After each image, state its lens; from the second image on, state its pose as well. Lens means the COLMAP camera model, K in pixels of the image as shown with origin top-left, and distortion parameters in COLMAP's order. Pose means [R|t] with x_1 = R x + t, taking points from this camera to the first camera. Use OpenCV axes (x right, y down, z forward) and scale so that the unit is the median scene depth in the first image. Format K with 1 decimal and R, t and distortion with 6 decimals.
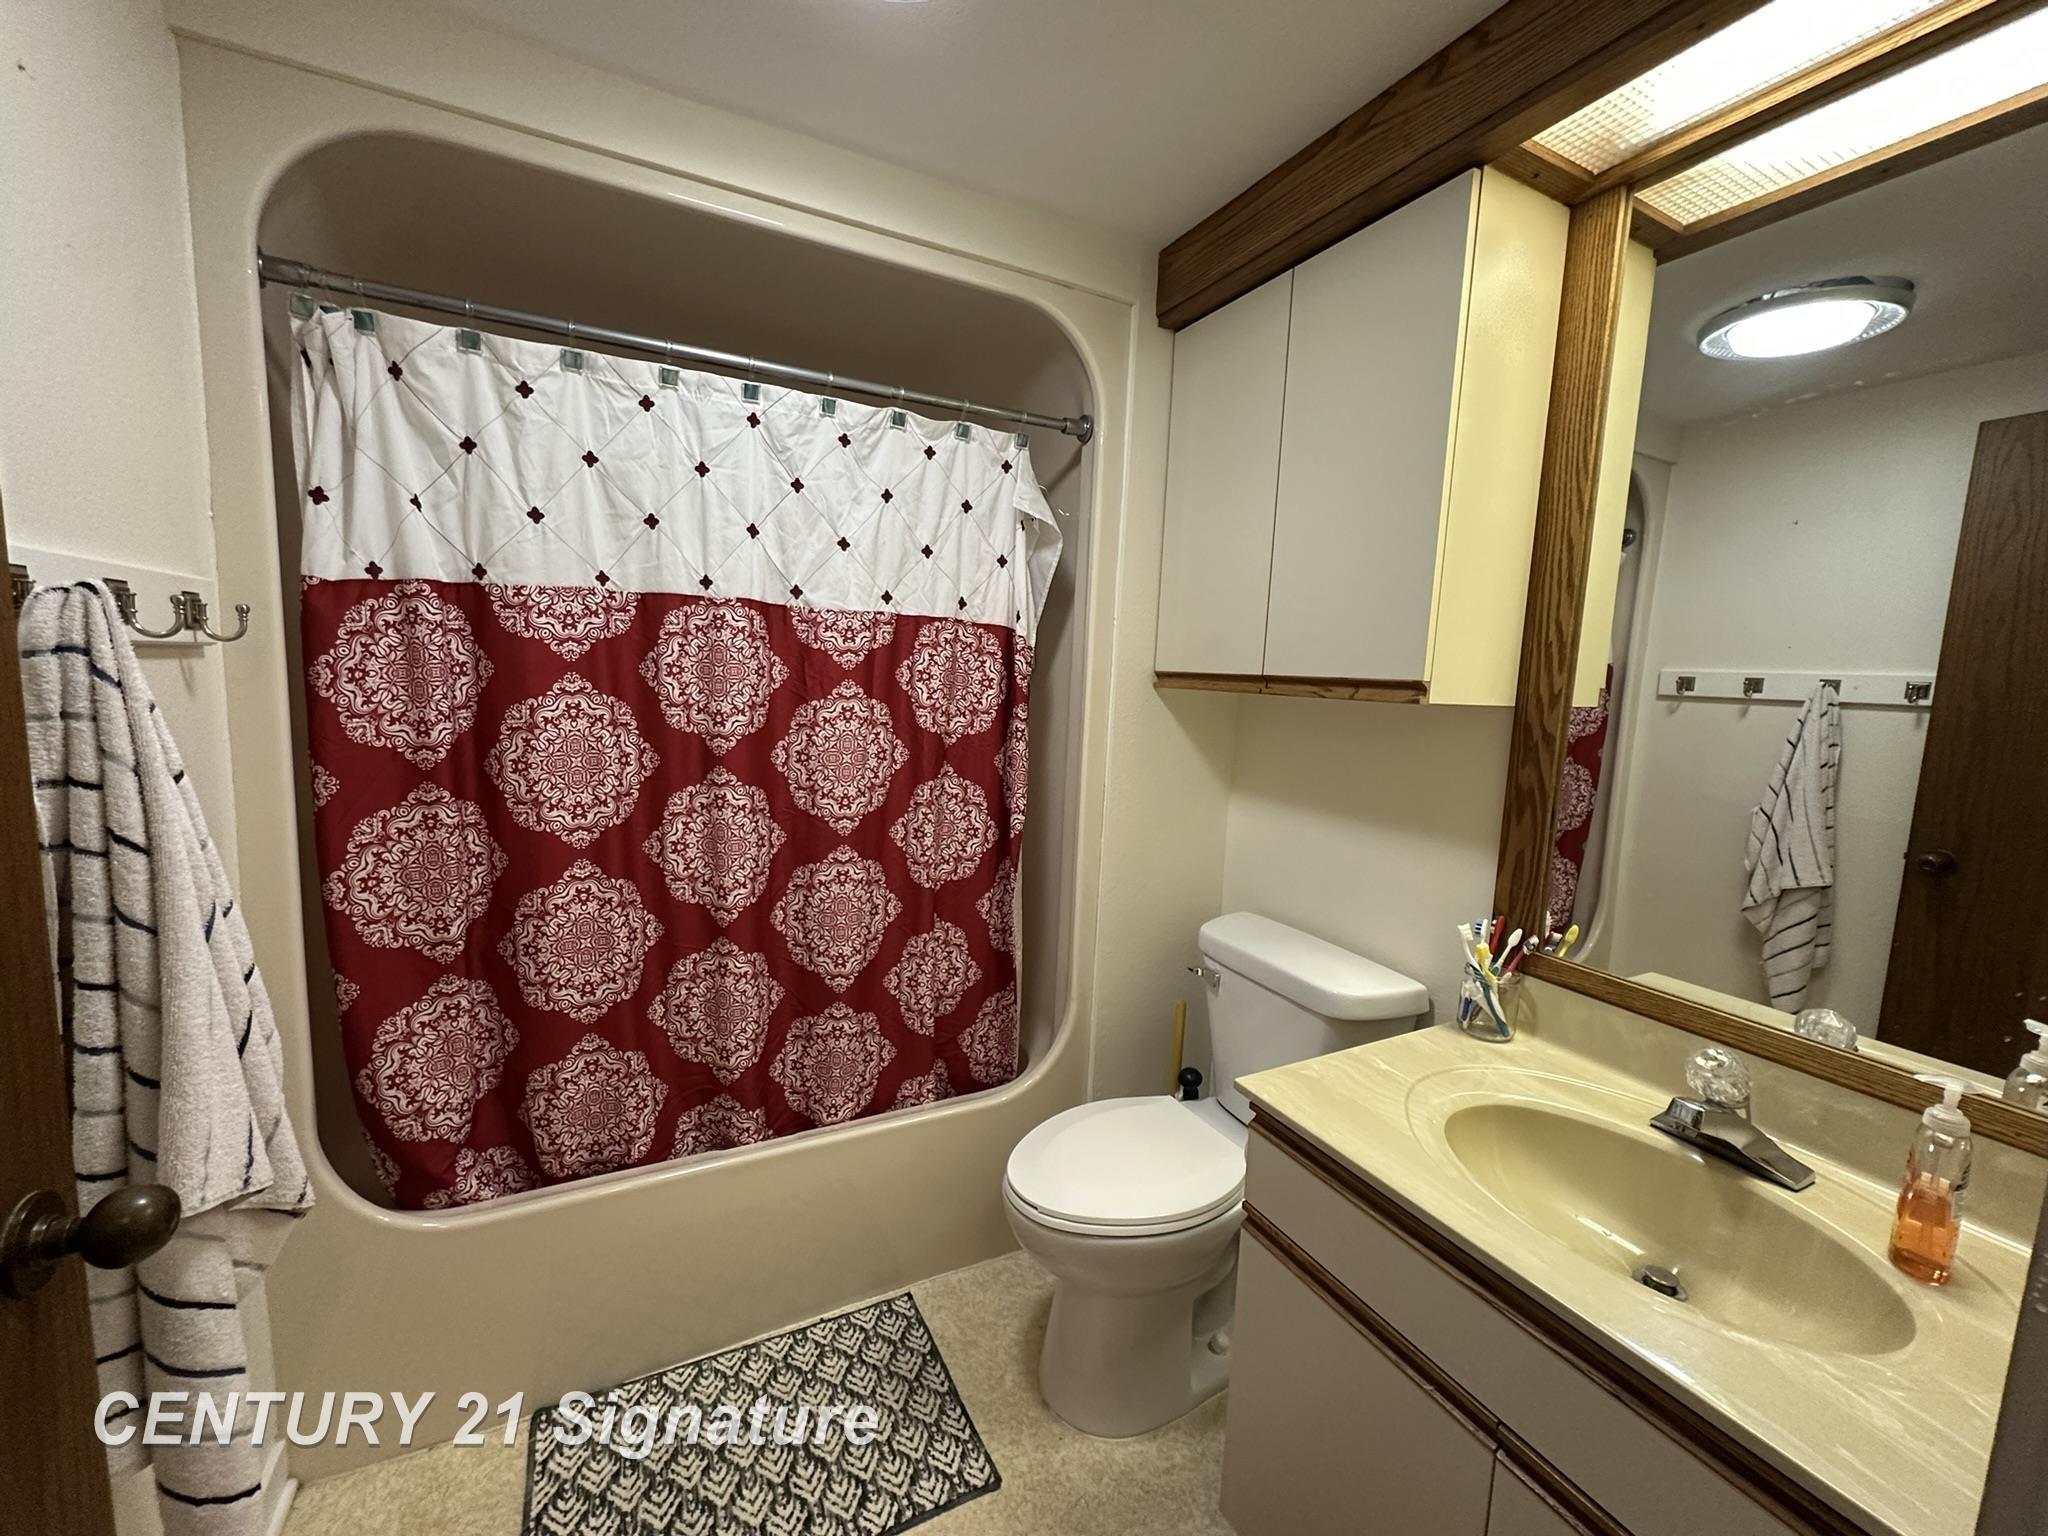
lens RADIAL K [[813.6, 0, 1021.6], [0, 813.6, 770.4], [0, 0, 1]] dist [-0.002806, 0.000412]
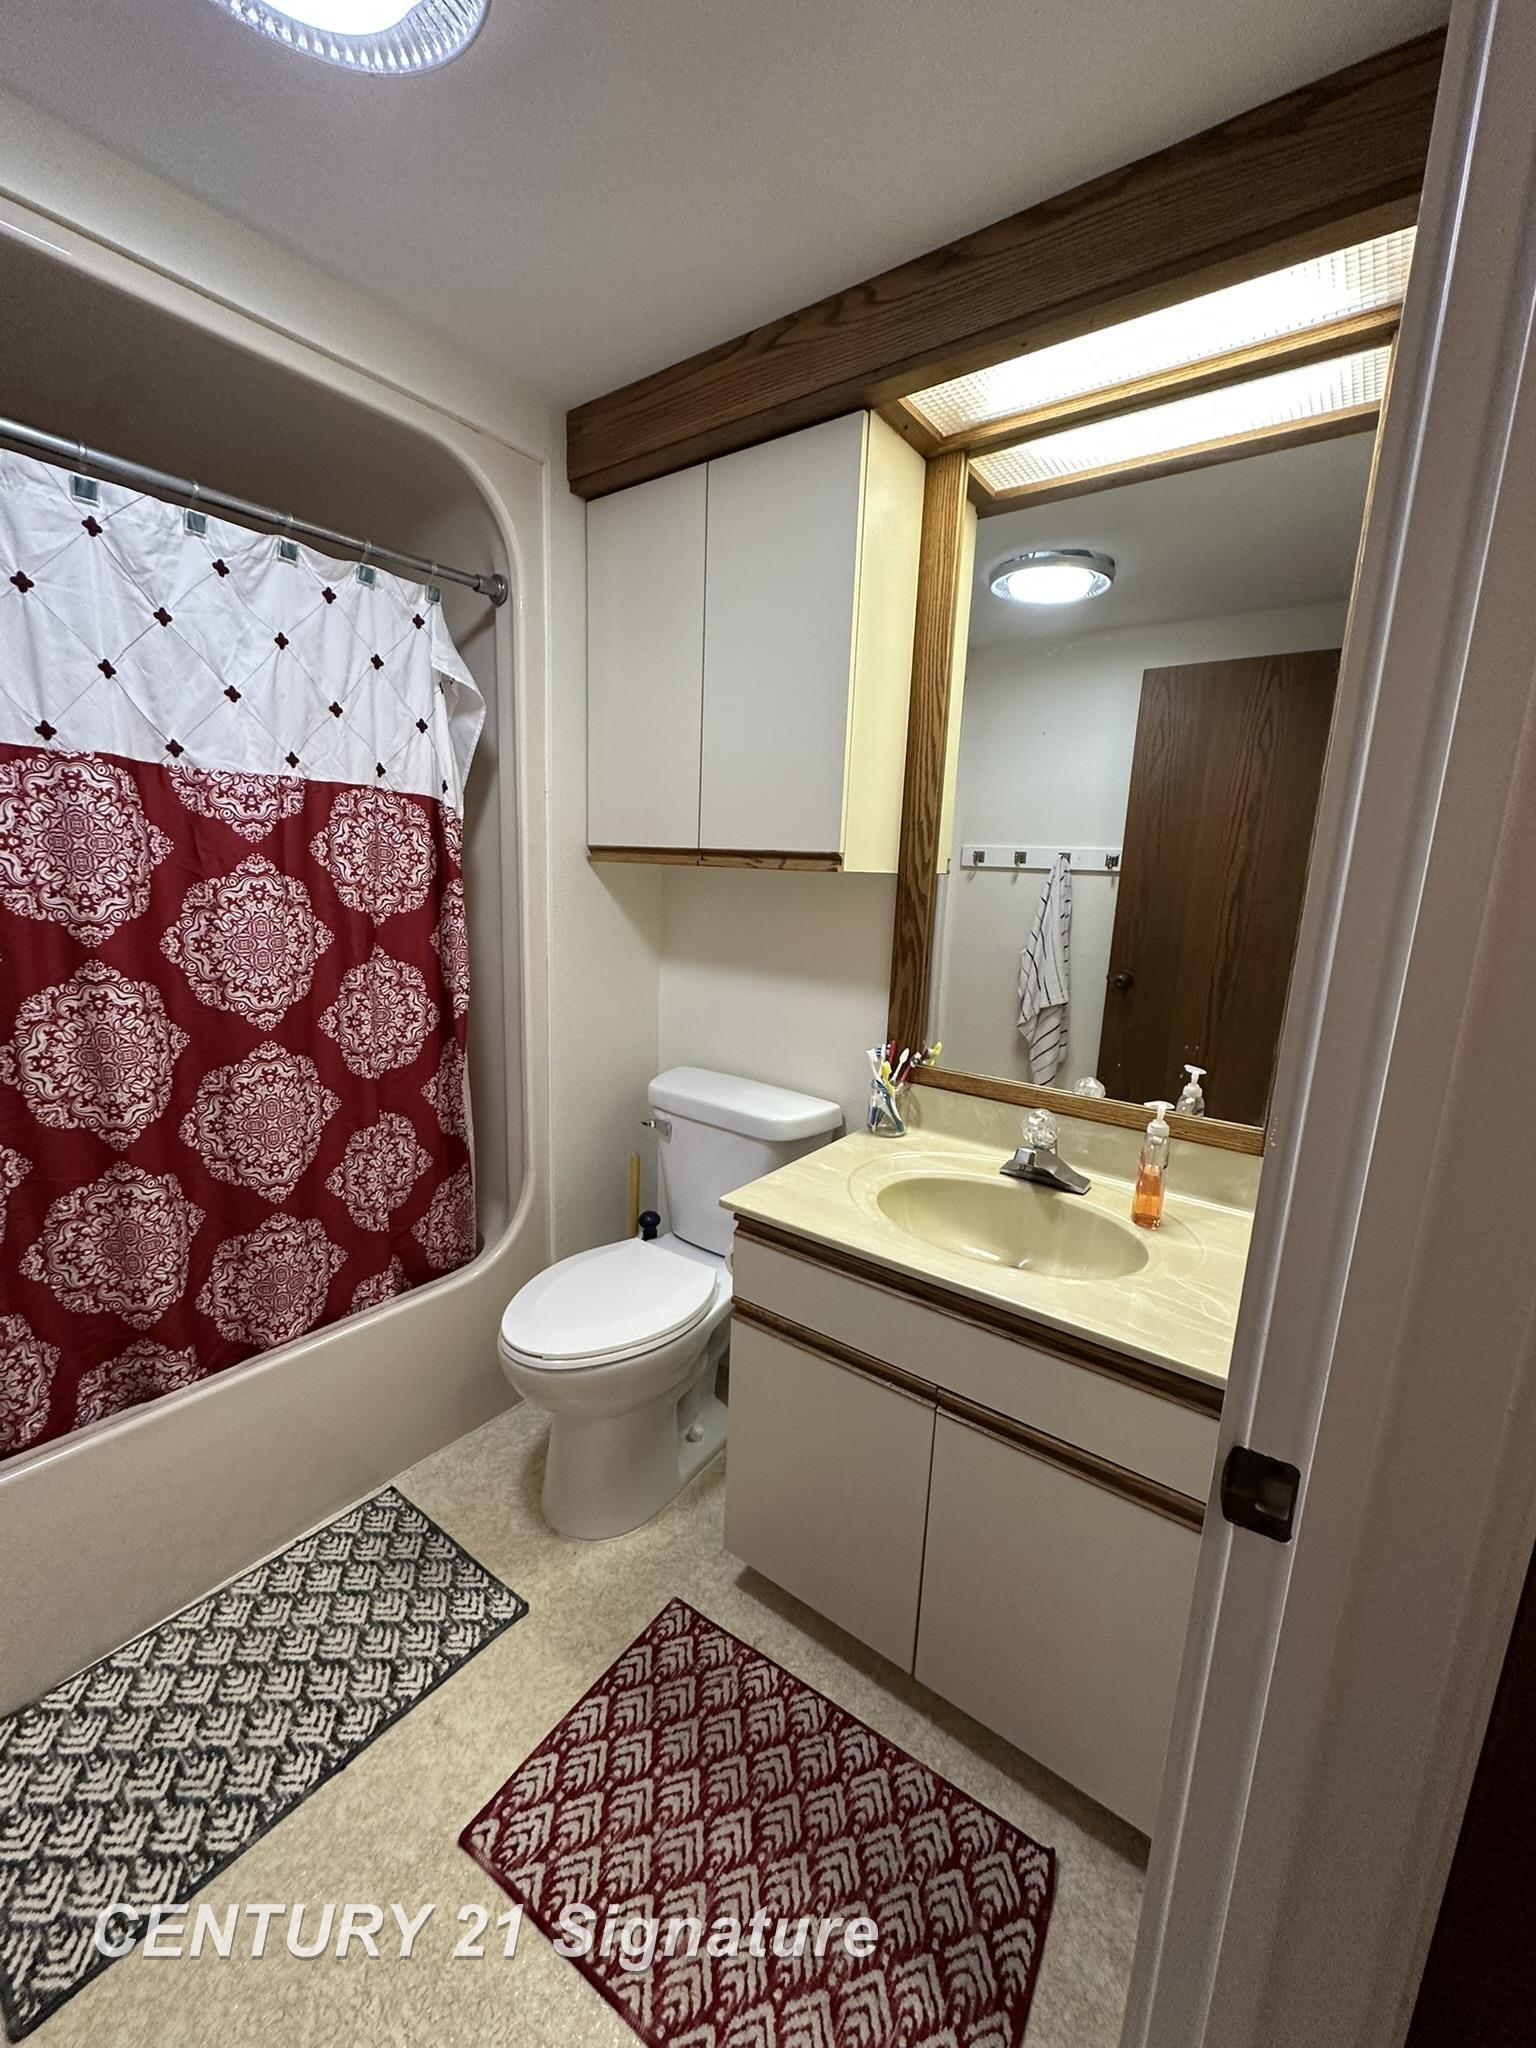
lens RADIAL K [[813.6, 0, 762.0], [0, 813.6, 1026.3], [0, 0, 1]] dist [-0.002806, 0.000412]
pose [[0.898107, -0.093470, 0.429729, -0.118867], [0.052860, 0.993012, 0.105514, 0.010056], [-0.436588, -0.072047, 0.896772, -0.042420]]
